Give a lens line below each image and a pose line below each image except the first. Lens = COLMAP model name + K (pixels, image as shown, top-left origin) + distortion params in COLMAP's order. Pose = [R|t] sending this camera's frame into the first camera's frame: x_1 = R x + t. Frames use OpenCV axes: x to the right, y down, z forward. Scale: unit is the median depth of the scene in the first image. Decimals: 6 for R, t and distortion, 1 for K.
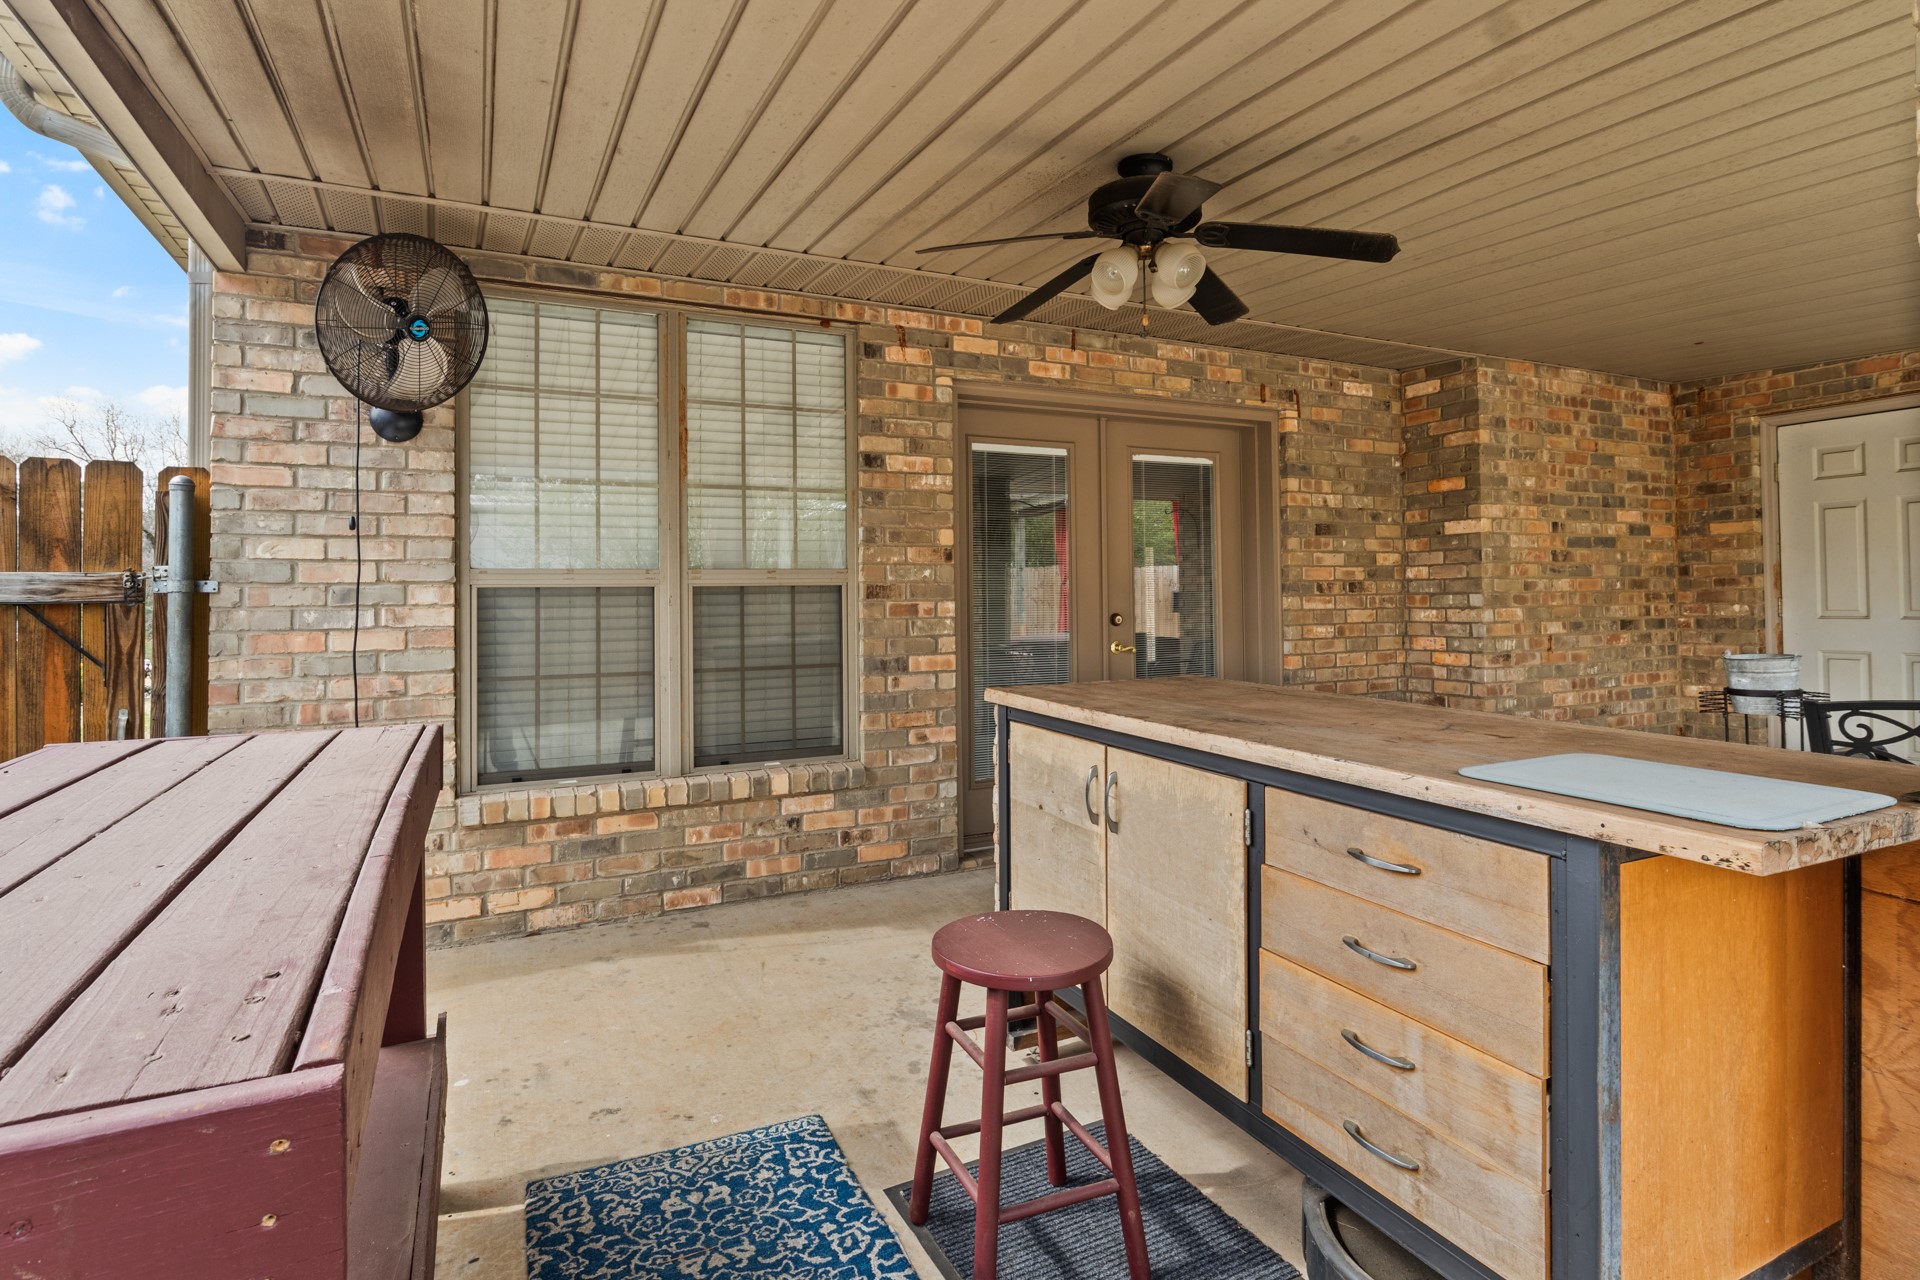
lens RADIAL K [[969.2, 0, 963.3], [0, 969.2, 587.9], [0, 0, 1]] dist [-0.005900, -0.000658]
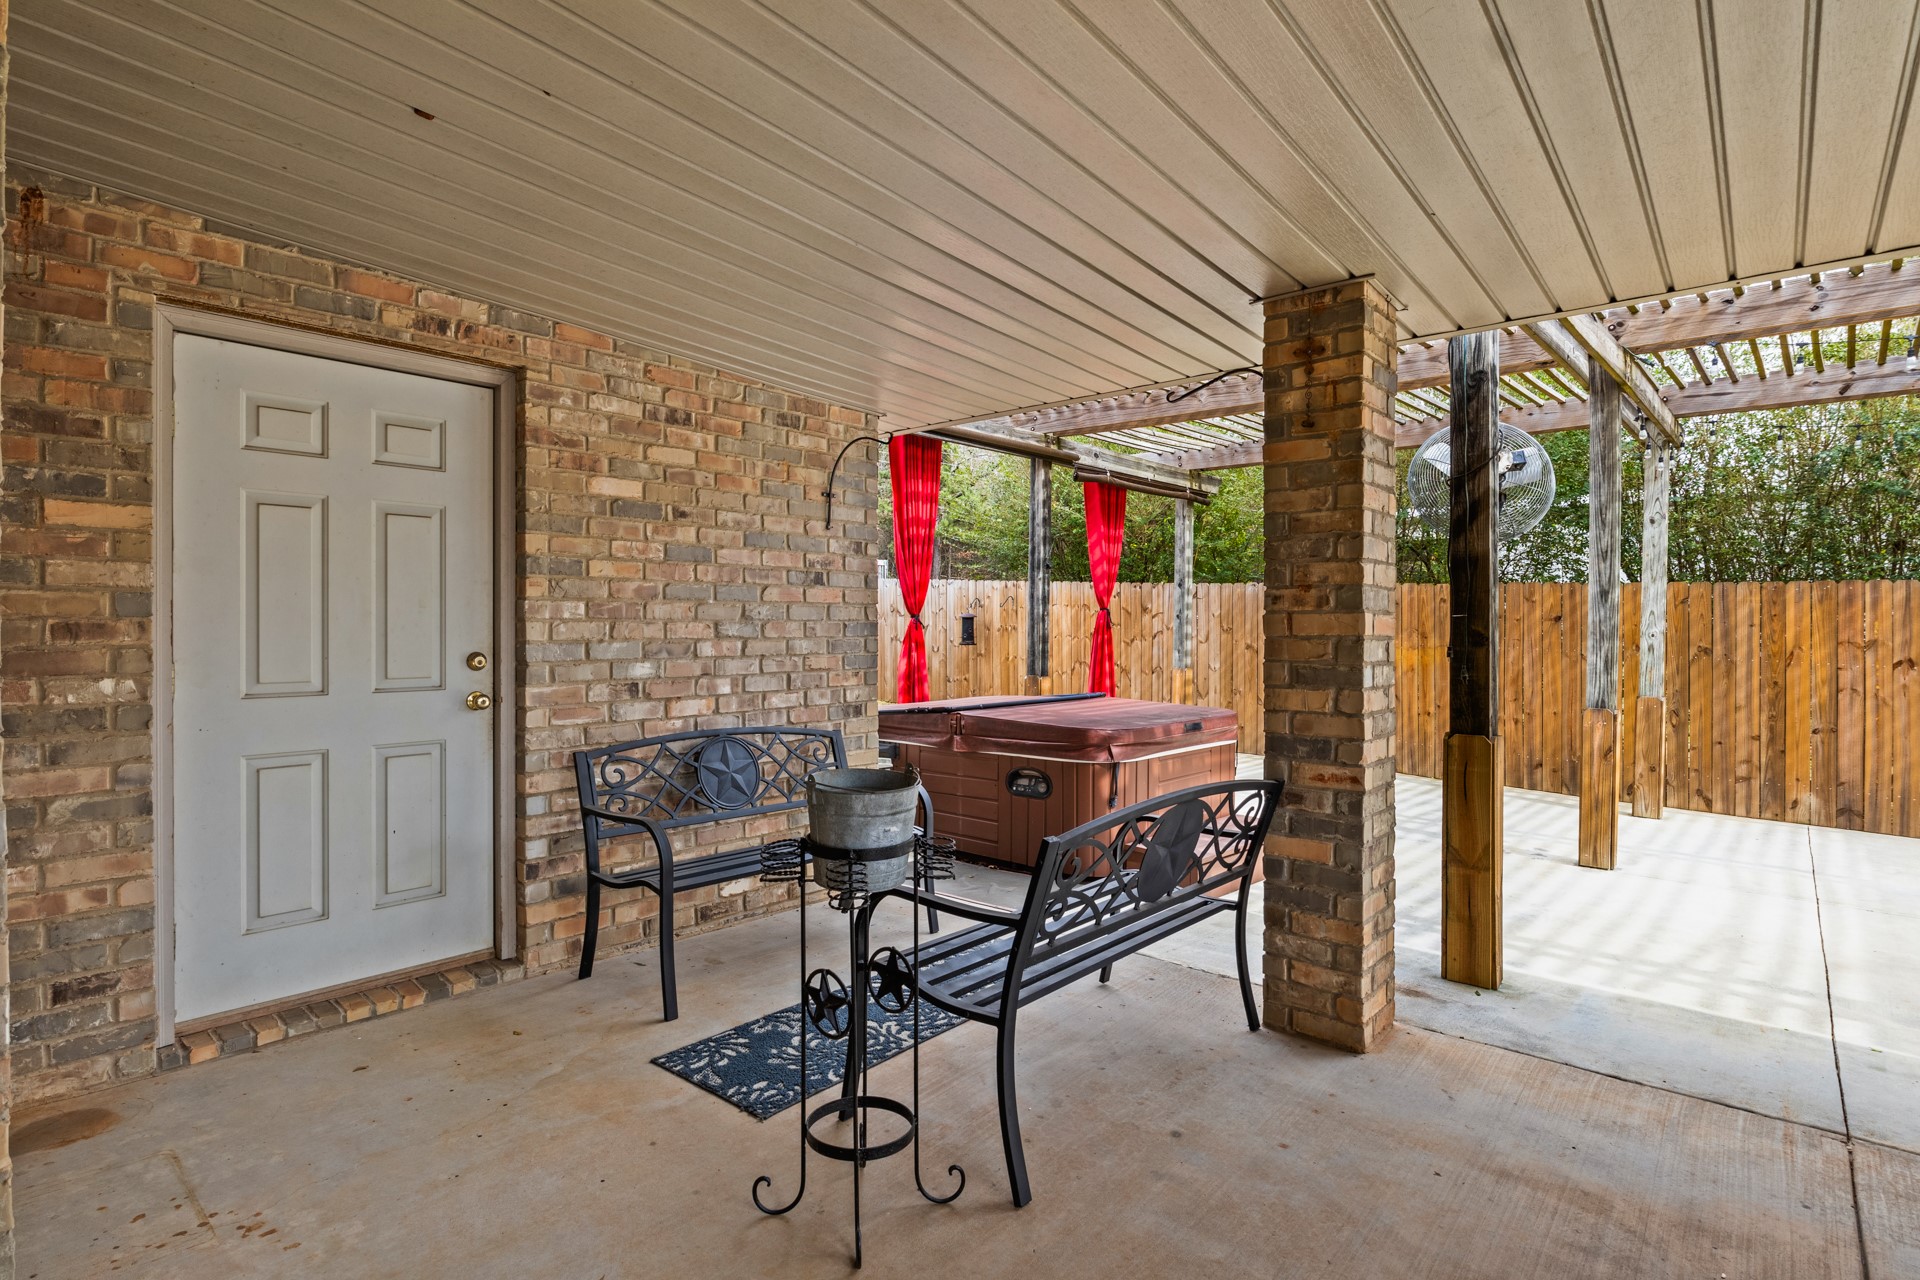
lens RADIAL K [[969.2, 0, 952.7], [0, 969.2, 625.8], [0, 0, 1]] dist [-0.005900, -0.000658]
pose [[-0.390343, 0.012612, 0.920583, 0.222636], [-0.010583, 0.999779, -0.018184, -0.004906], [-0.920609, -0.016840, -0.390123, 0.868125]]
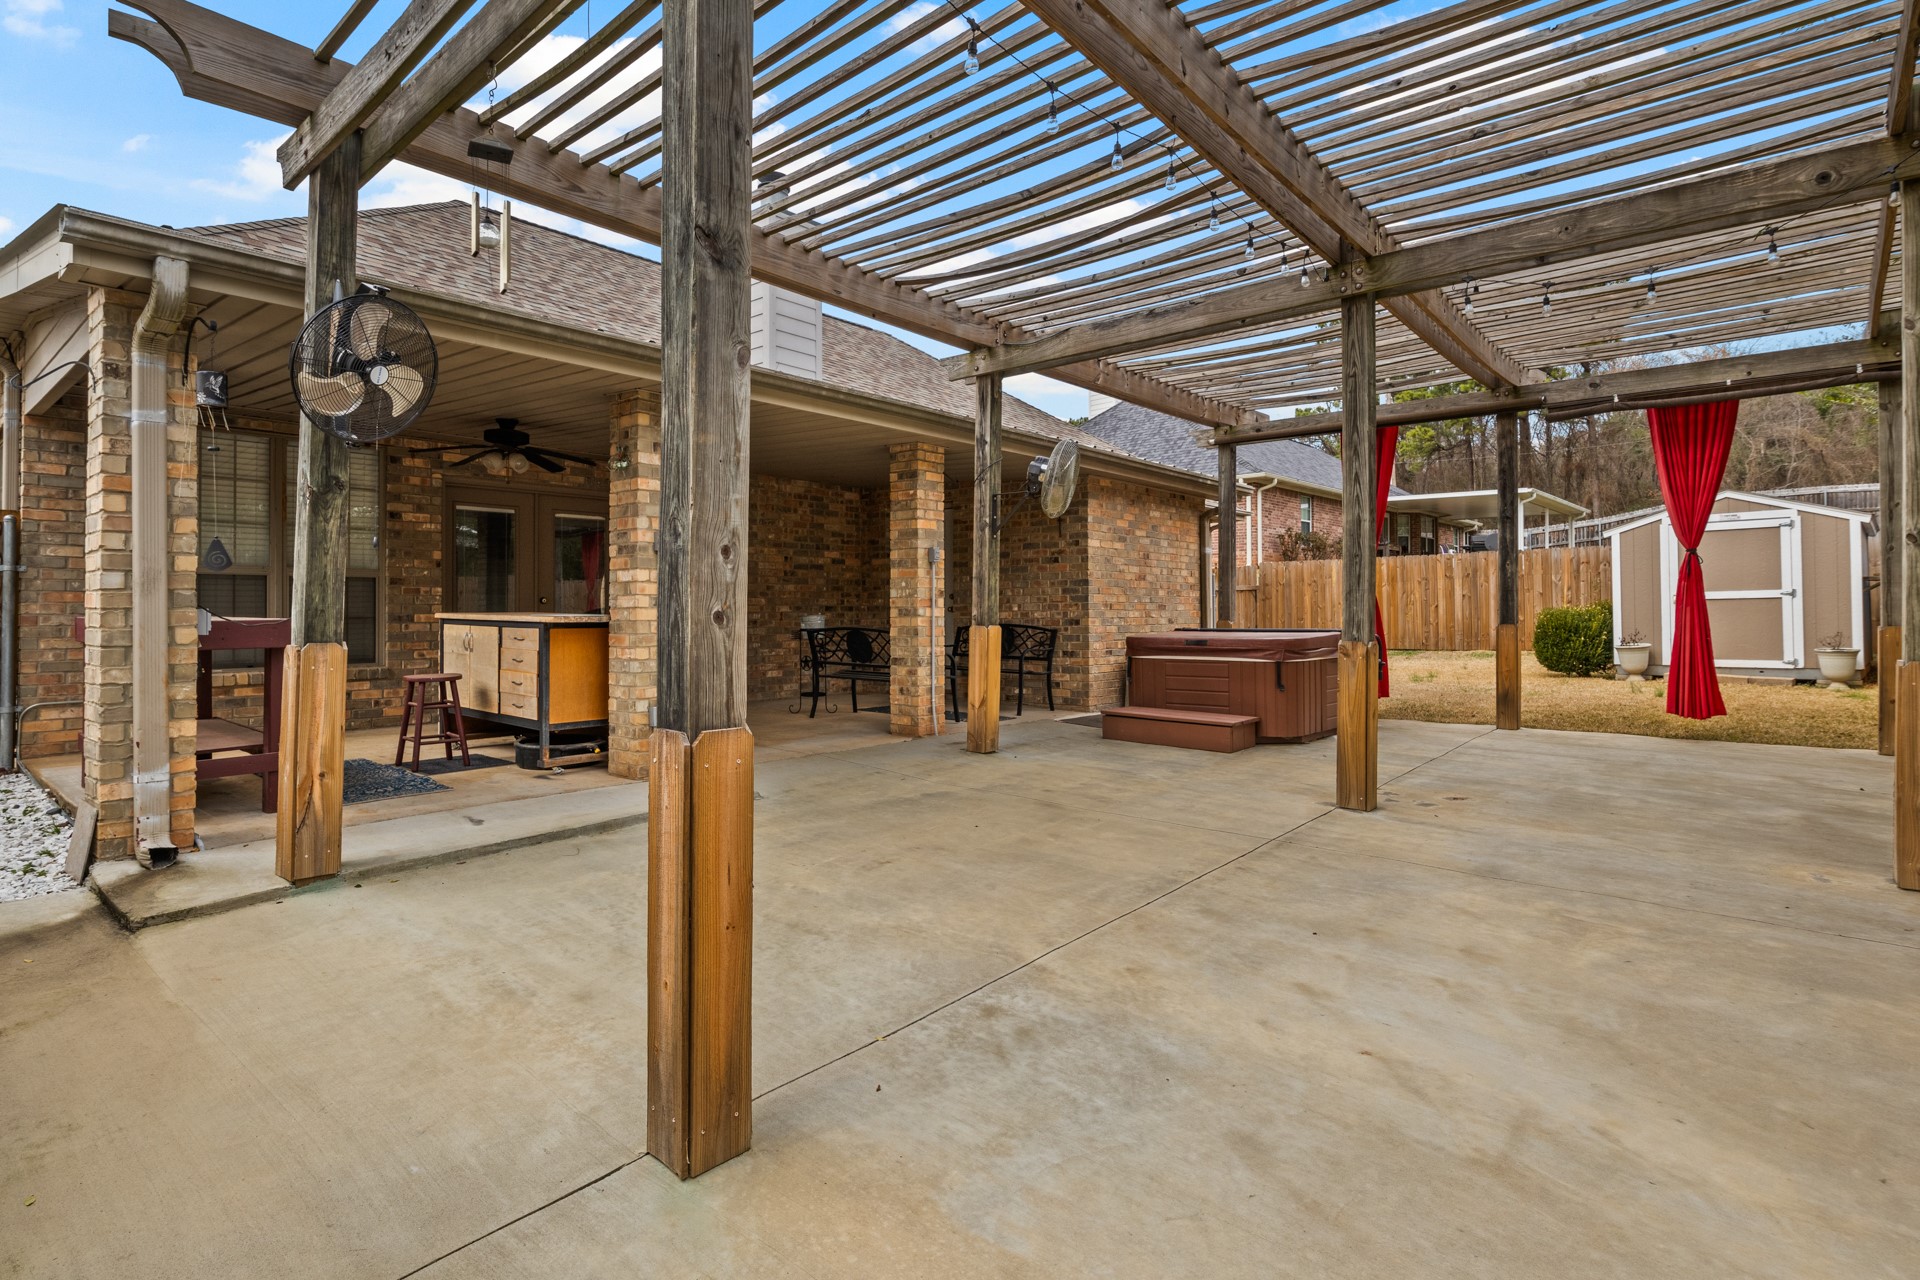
lens RADIAL K [[969.2, 0, 967.2], [0, 969.2, 607.8], [0, 0, 1]] dist [-0.005900, -0.000658]
pose [[0.911607, 0.011677, 0.410897, 0.131938], [-0.014038, 0.999898, 0.002729, 0.029423], [-0.410823, -0.008257, 0.911678, -1.036608]]
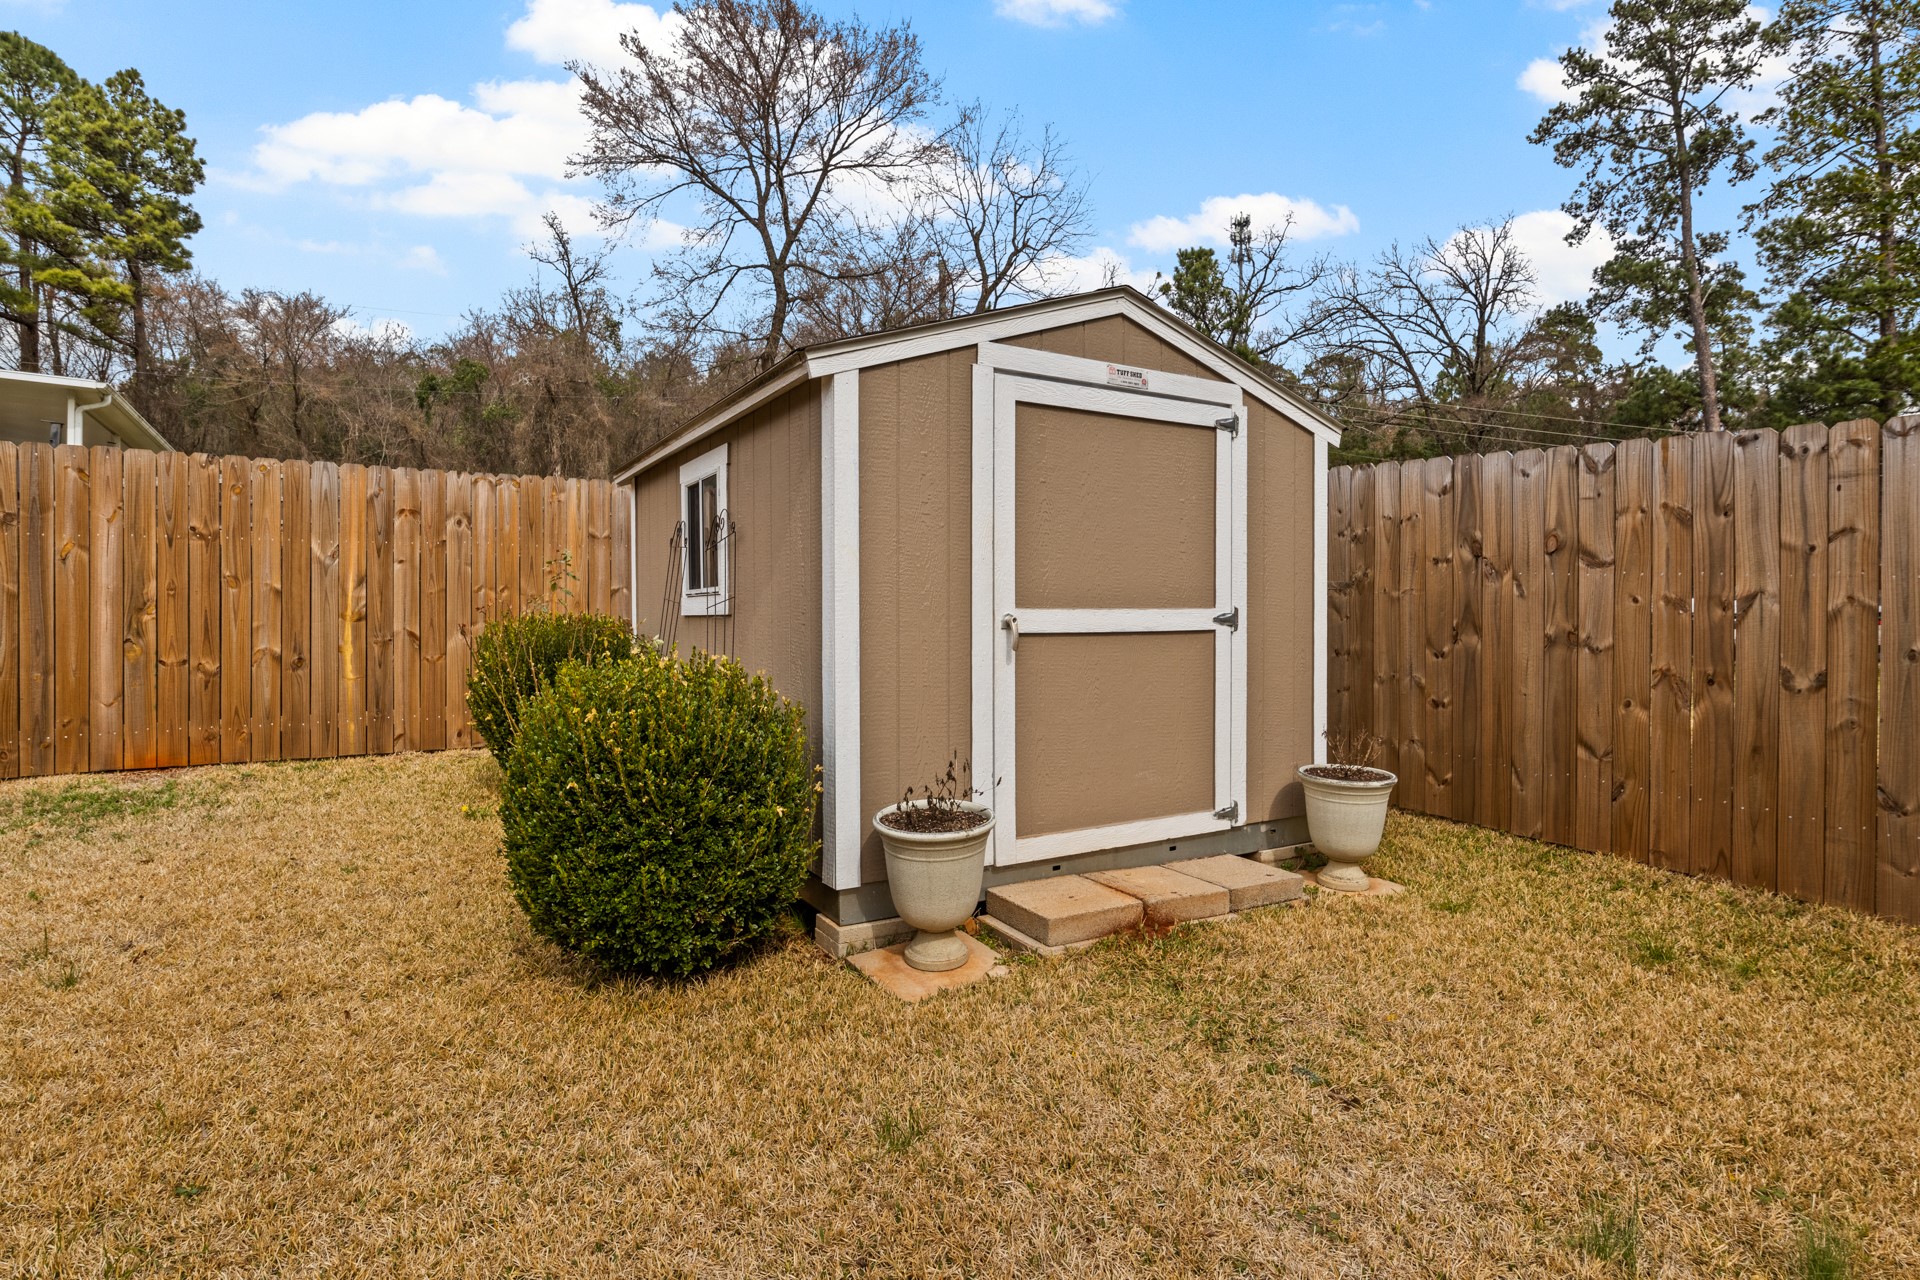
lens RADIAL K [[969.2, 0, 951.8], [0, 969.2, 620.0], [0, 0, 1]] dist [-0.005900, -0.000658]
pose [[-0.162013, 0.007695, 0.986759, 2.024290], [-0.022524, 0.999680, -0.011494, -0.009749], [-0.986532, -0.024088, -0.161788, 0.560270]]
